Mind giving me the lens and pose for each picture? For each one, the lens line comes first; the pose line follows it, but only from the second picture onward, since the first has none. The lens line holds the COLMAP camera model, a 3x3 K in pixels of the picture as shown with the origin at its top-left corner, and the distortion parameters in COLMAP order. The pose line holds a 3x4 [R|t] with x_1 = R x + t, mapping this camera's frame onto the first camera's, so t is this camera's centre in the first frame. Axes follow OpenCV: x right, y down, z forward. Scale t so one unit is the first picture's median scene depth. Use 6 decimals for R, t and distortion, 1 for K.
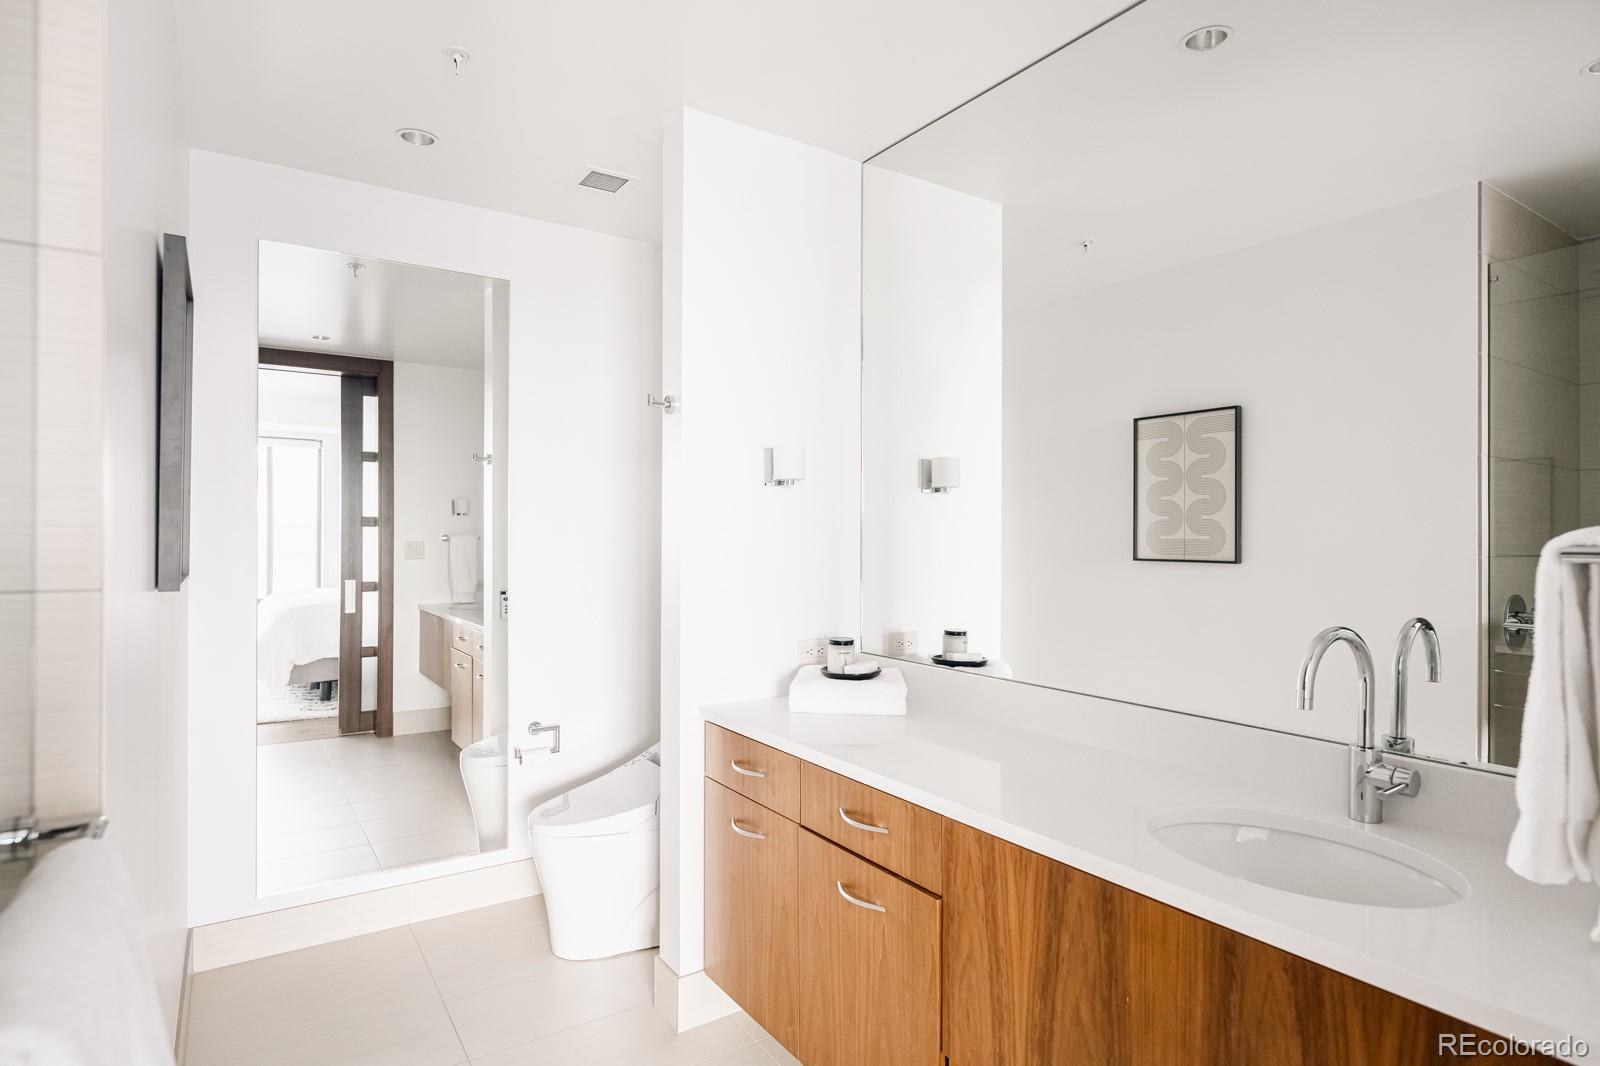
lens RADIAL K [[850.6, 0, 800.0], [0, 850.6, 533.0], [0, 0, 1]] dist [-0.000228, -0.000505]
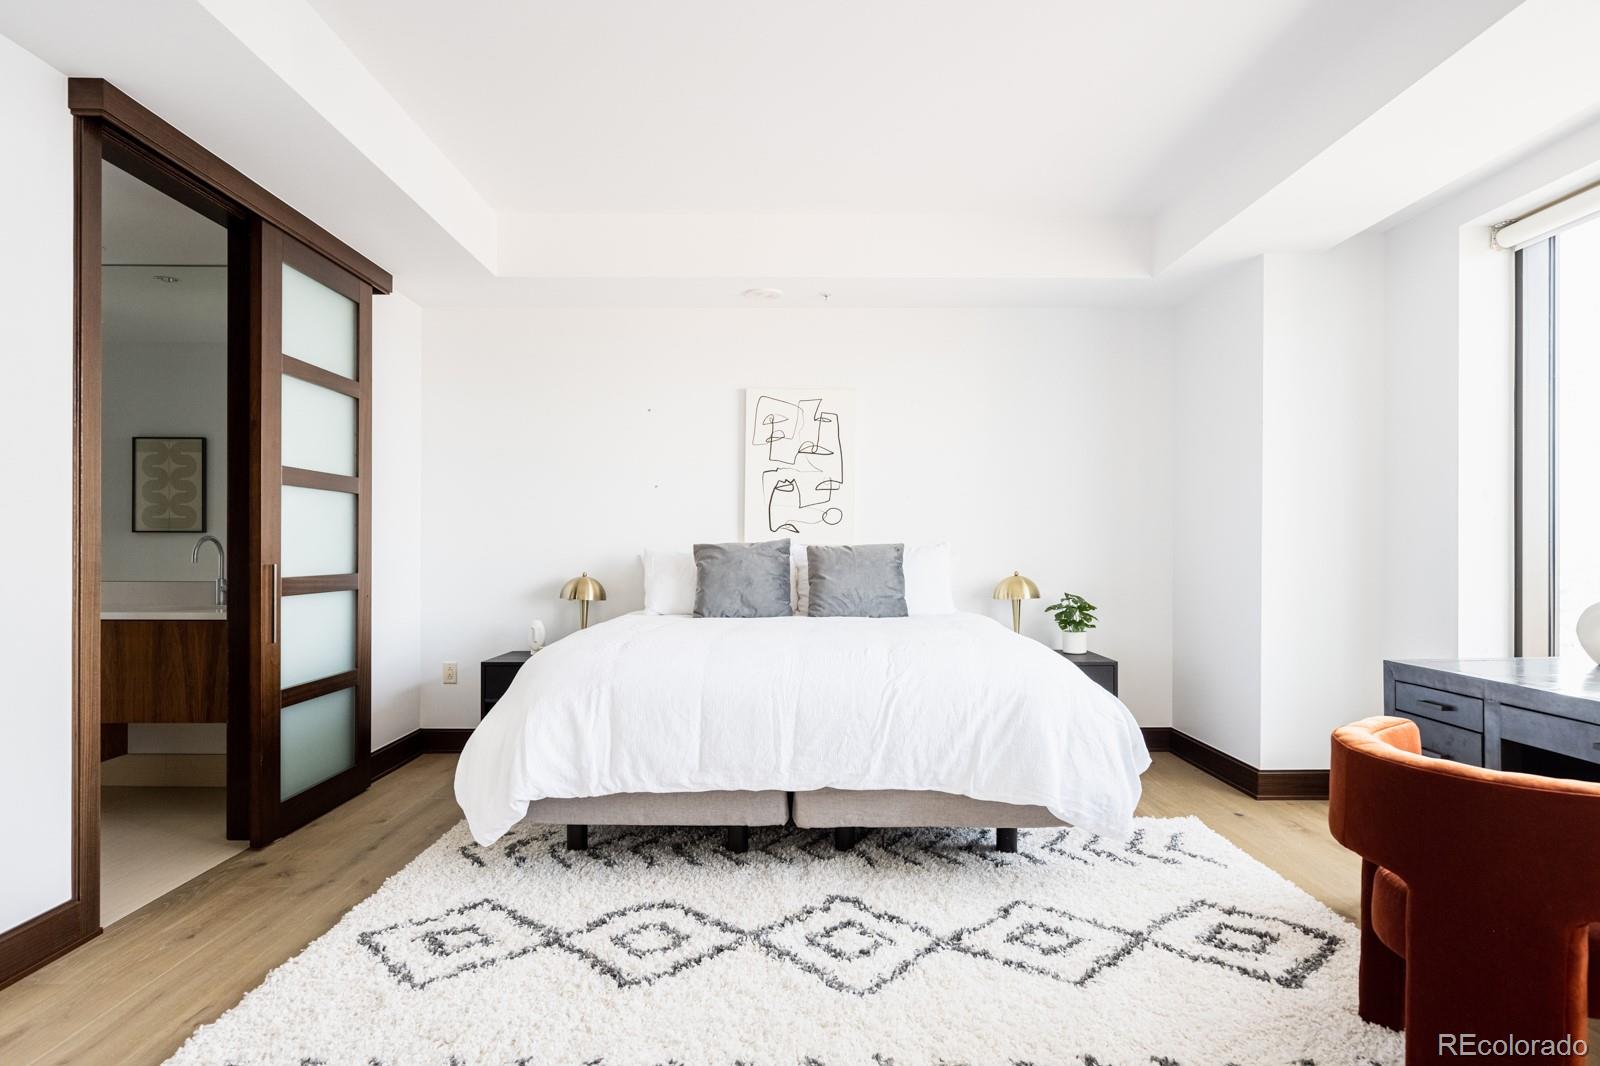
lens RADIAL K [[924.7, 0, 800.0], [0, 924.7, 533.0], [0, 0, 1]] dist [-0.001131, -0.000367]
pose [[0.546473, -0.000340, 0.837477, -0.347287], [0.003446, 0.999992, -0.001842, 0.042822], [-0.837470, 0.003893, 0.546470, -0.924744]]
